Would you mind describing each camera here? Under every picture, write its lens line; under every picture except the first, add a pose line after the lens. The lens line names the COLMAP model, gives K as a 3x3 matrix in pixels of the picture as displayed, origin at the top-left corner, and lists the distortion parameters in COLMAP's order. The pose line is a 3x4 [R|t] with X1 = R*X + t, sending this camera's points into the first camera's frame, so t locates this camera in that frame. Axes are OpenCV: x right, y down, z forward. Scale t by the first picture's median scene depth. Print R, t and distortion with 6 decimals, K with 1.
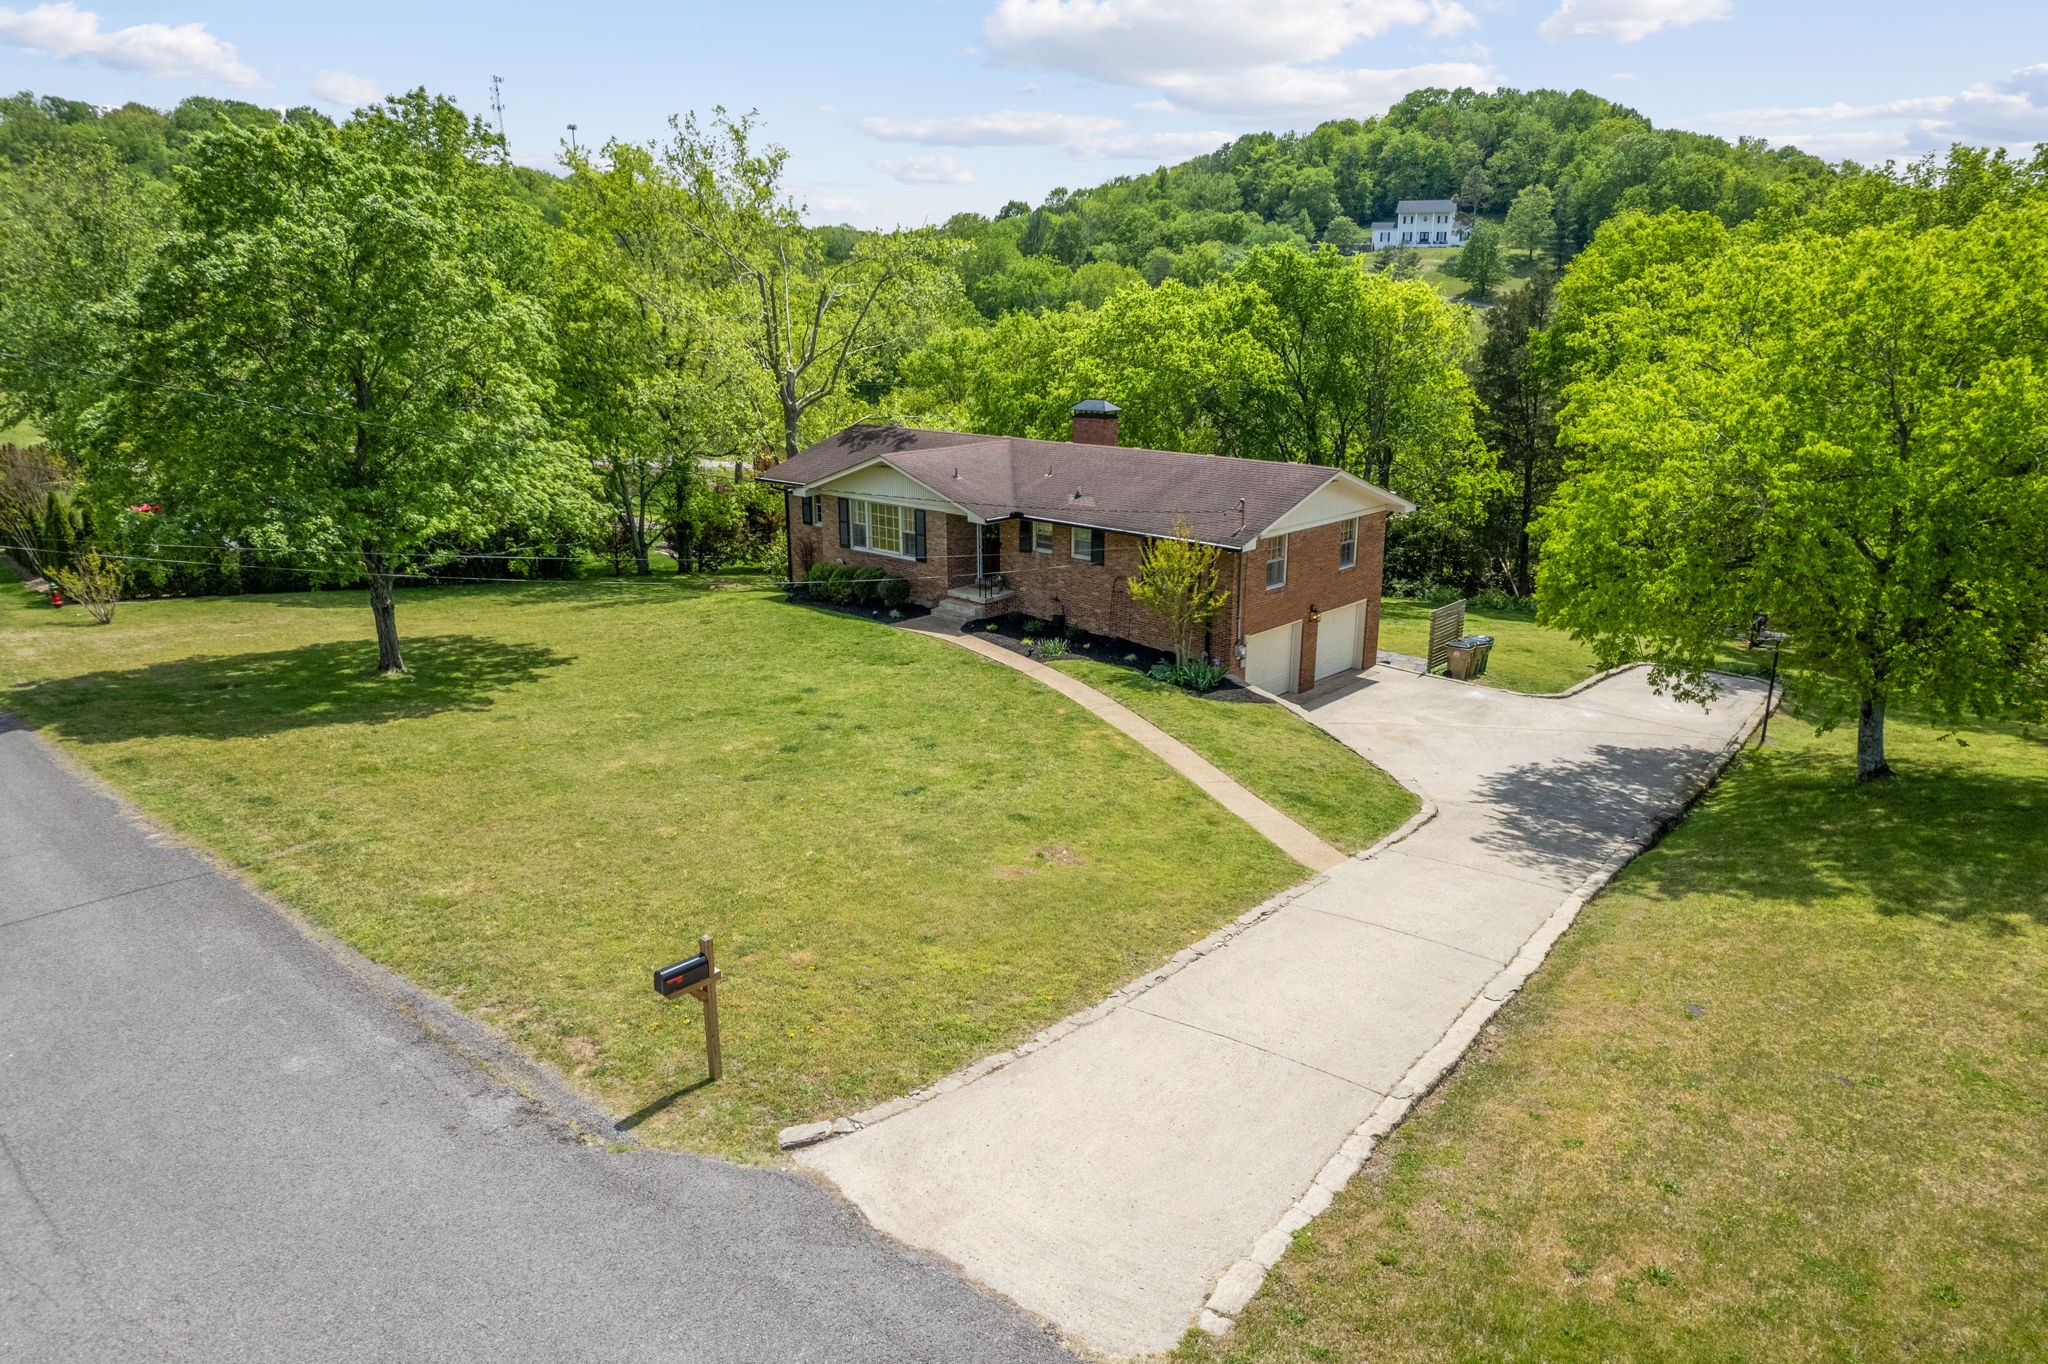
lens RADIAL K [[1322.7, 0, 1024.0], [0, 1322.7, 682.0], [0, 0, 1]] dist [-0.058696, 0.042413]
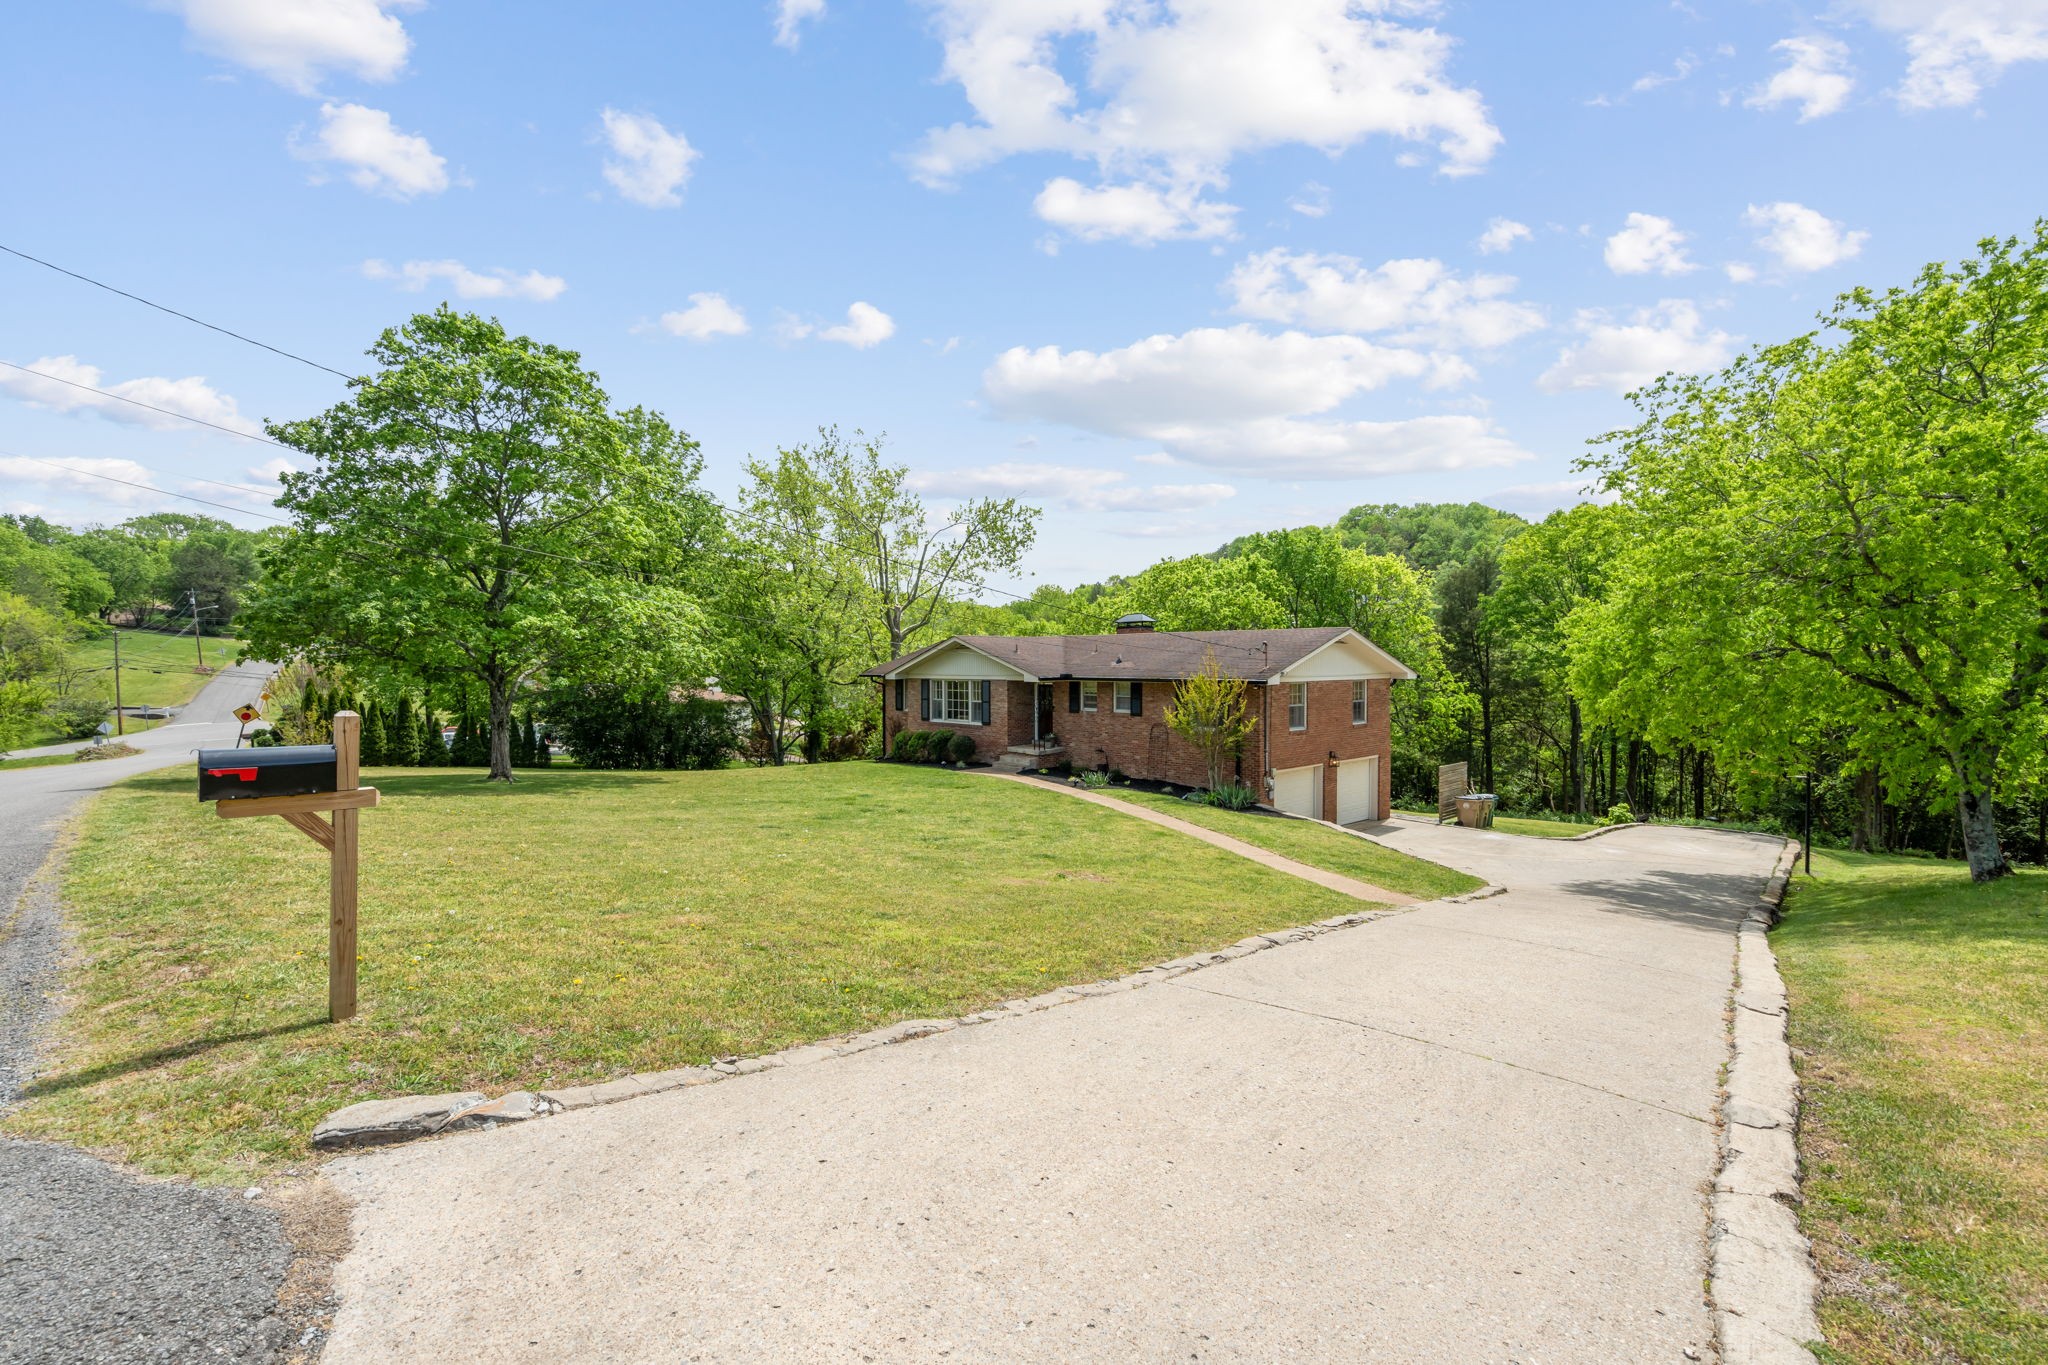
lens RADIAL K [[925.5, 0, 1029.4], [0, 925.5, 674.5], [0, 0, 1]] dist [-0.003905, -0.000012]
pose [[0.997764, 0.002156, -0.066795, 0.016617], [-0.019607, 0.964938, -0.261743, 0.086496], [0.063888, 0.262467, 0.962824, 0.212797]]
